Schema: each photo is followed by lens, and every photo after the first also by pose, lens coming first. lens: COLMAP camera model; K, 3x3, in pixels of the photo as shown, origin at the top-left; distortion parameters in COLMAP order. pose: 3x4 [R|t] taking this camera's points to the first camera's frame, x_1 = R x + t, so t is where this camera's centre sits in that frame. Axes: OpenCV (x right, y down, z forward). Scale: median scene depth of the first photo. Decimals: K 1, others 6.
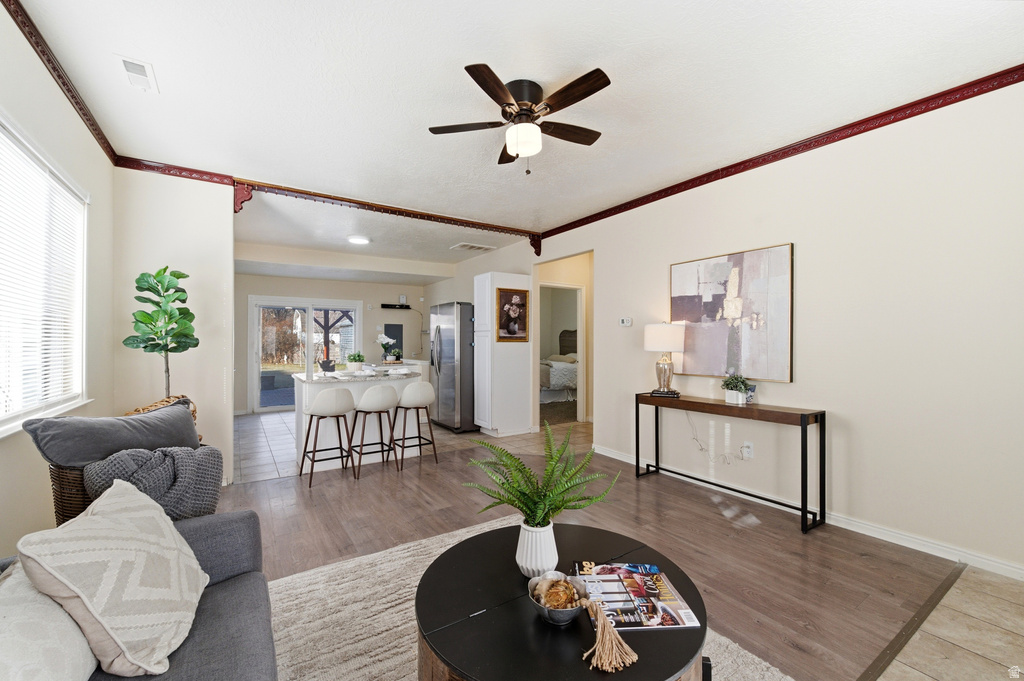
lens RADIAL K [[417.9, 0, 517.2], [0, 417.9, 341.1], [0, 0, 1]] dist [-0.007059, -0.000105]
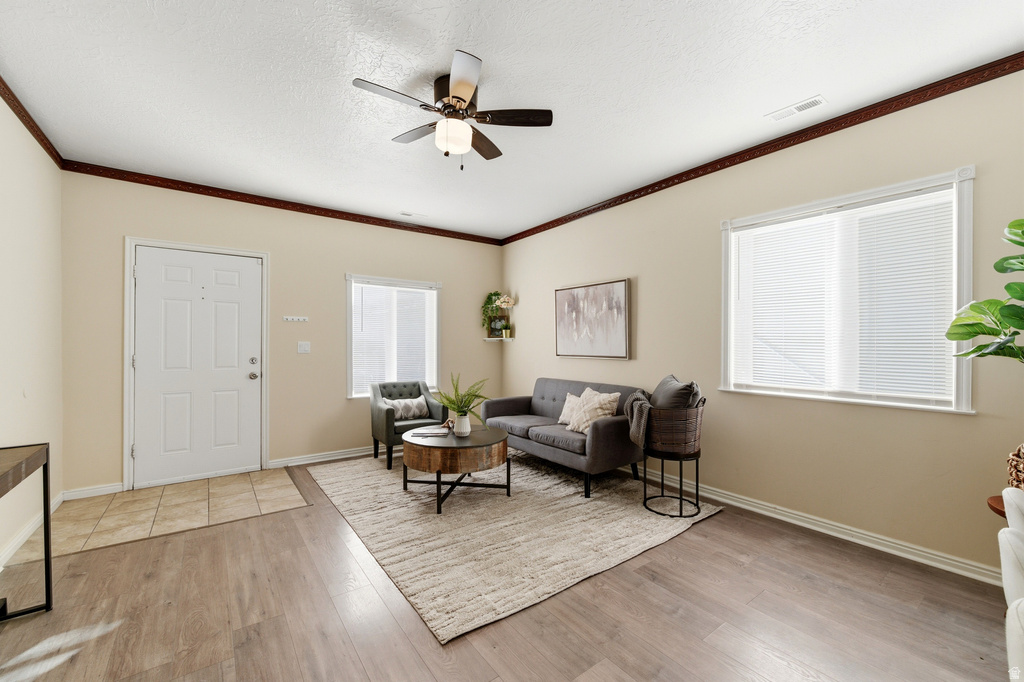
lens RADIAL K [[417.9, 0, 512.5], [0, 417.9, 341.2], [0, 0, 1]] dist [-0.007059, -0.000105]
pose [[-0.998887, 0.000275, -0.047170, -0.046066], [0.000469, 0.999992, -0.004088, 0.002485], [0.047168, -0.004105, -0.998879, 1.181820]]
